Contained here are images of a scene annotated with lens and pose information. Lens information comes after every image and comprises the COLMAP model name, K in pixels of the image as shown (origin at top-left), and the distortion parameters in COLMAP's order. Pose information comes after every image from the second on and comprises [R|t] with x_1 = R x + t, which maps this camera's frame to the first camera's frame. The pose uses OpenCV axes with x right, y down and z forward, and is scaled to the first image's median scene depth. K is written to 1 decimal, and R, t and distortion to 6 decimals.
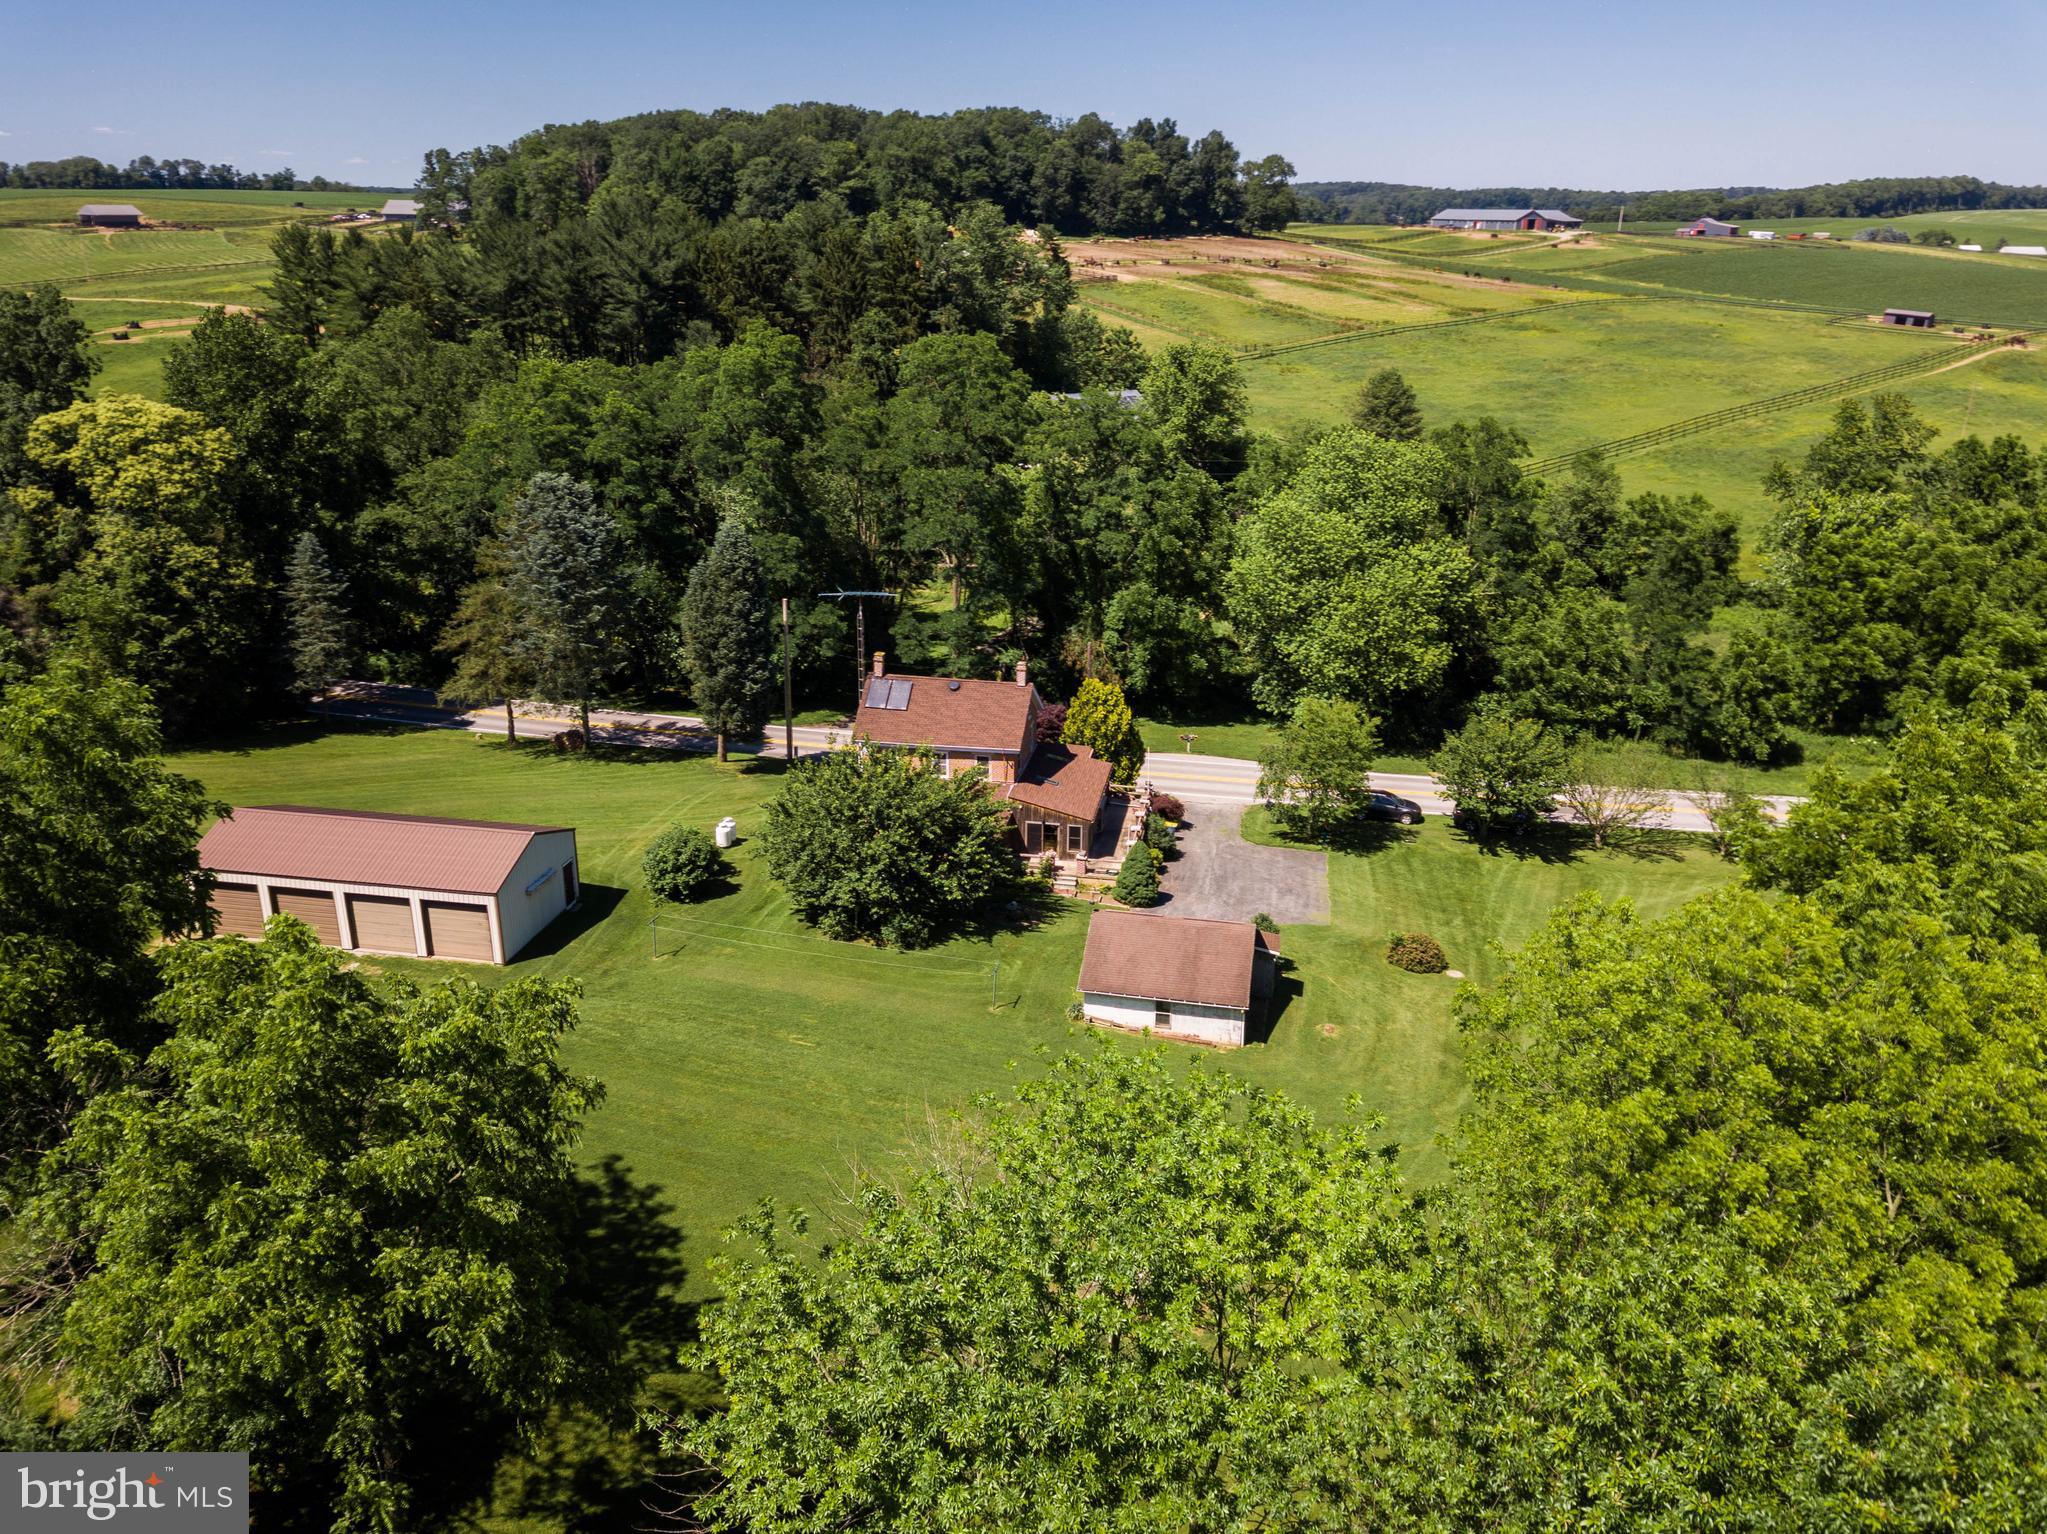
lens RADIAL K [[1610.9, 0, 954.4], [0, 1610.9, 654.2], [0, 0, 1]] dist [0.109130, -0.218709]
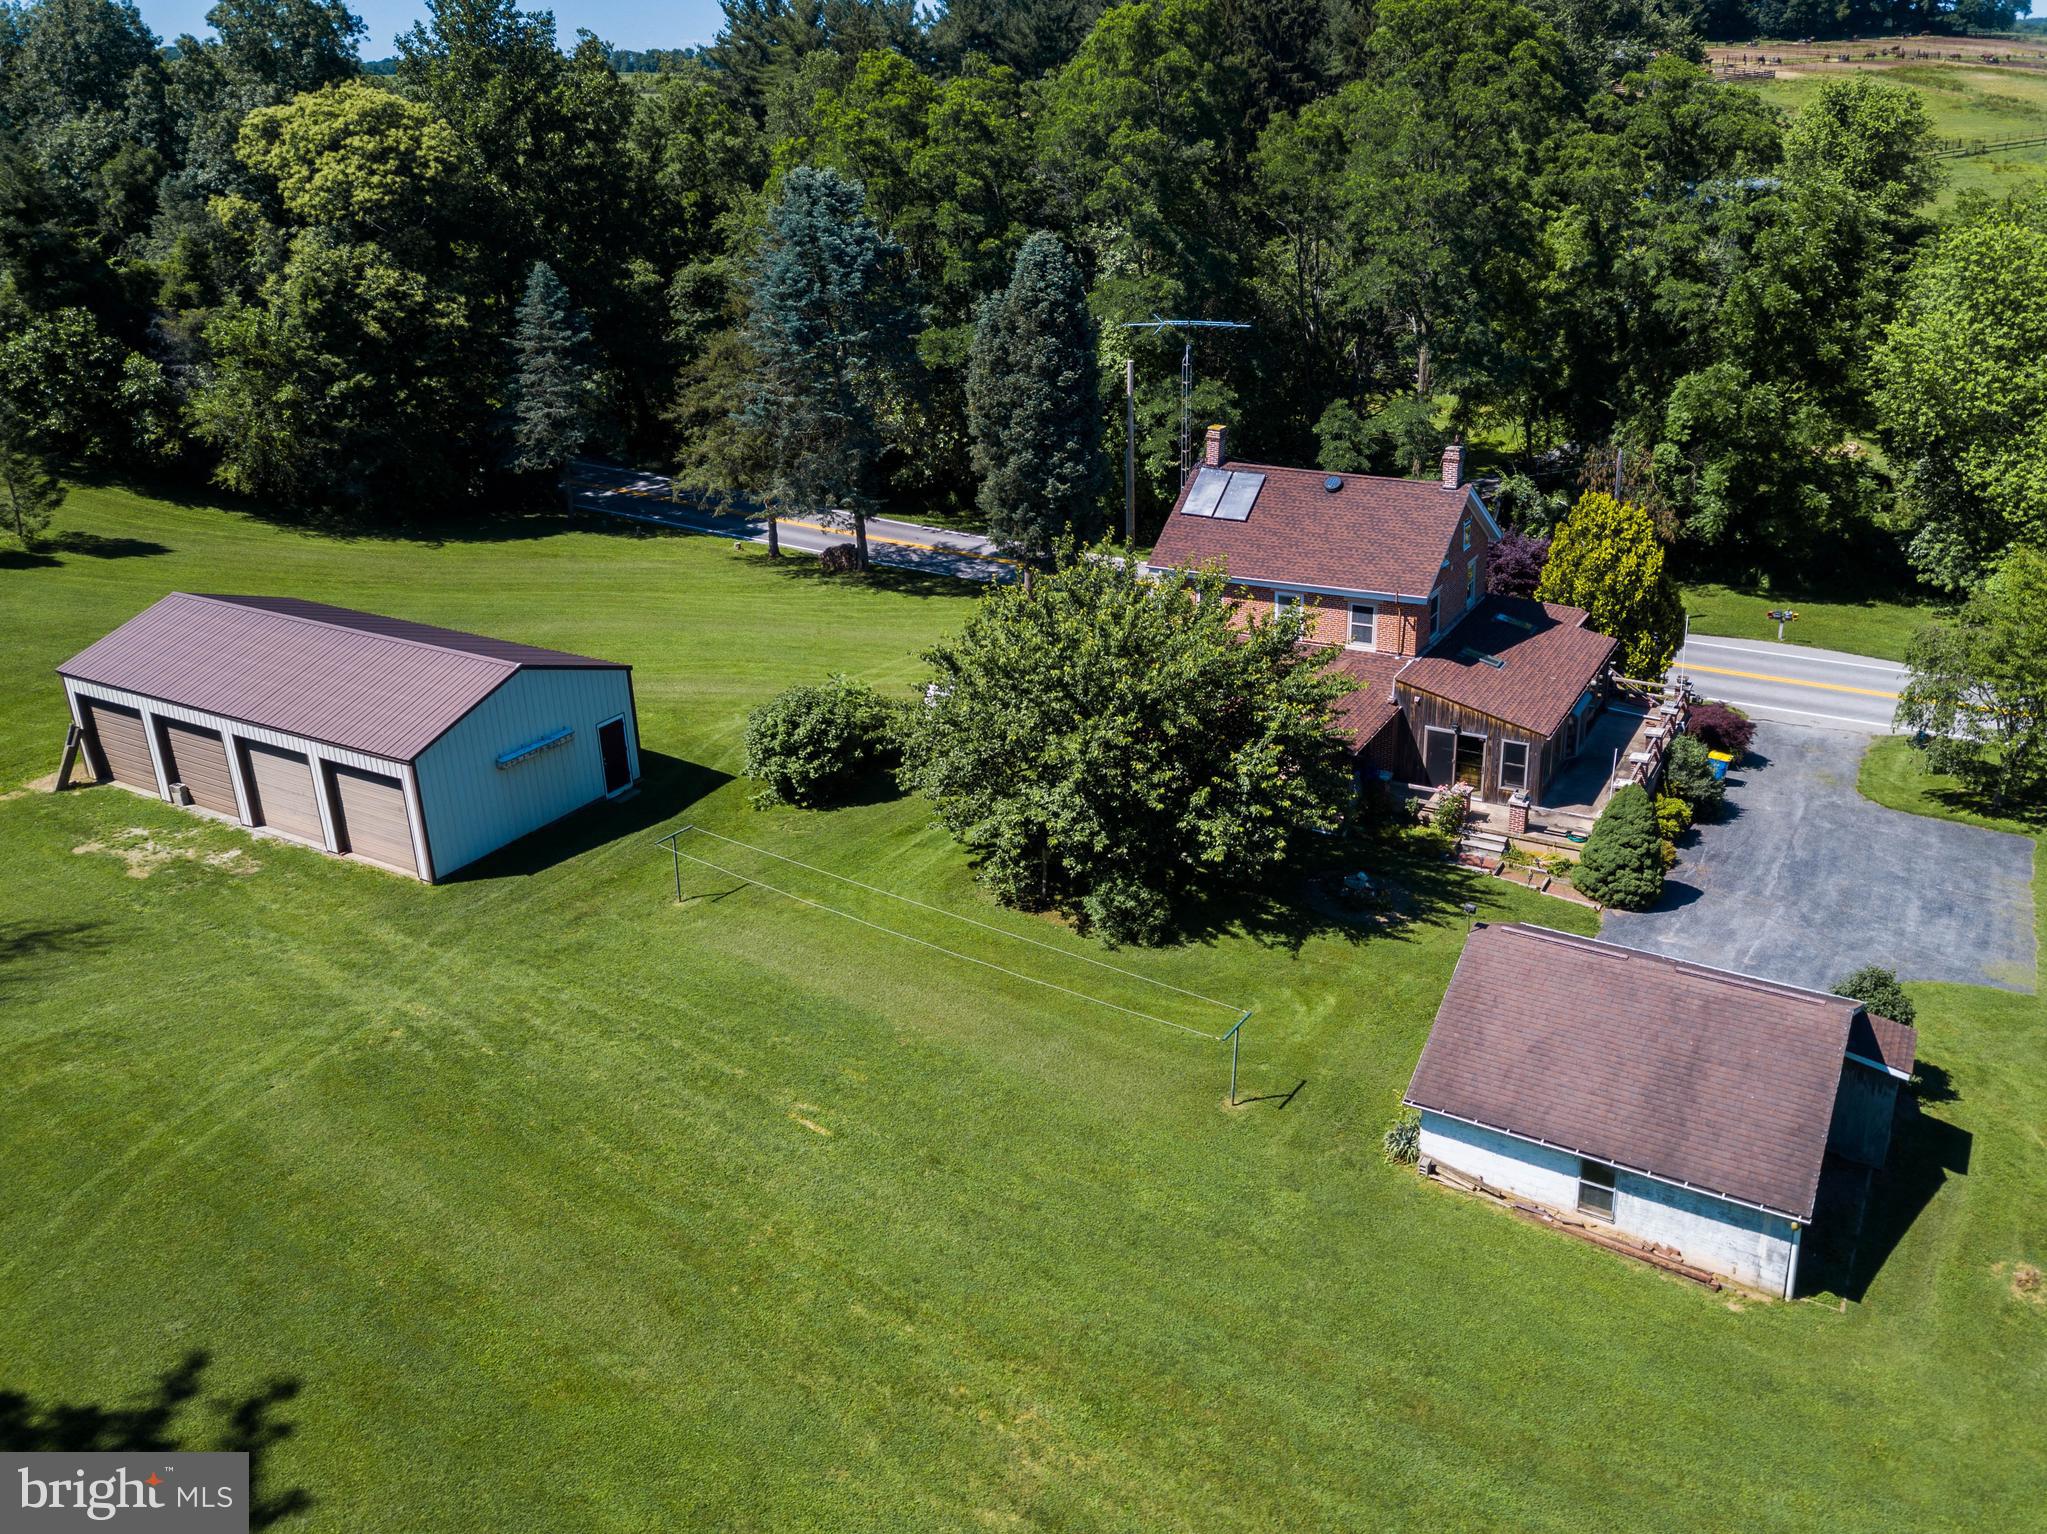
lens RADIAL K [[1617.4, 0, 1067.4], [0, 1617.4, 606.5], [0, 0, 1]] dist [0.049211, -0.049131]
pose [[0.953046, 0.069176, -0.294819, 0.077106], [-0.057216, 0.997158, 0.049014, 0.037305], [0.297371, -0.029844, 0.954295, 0.379718]]
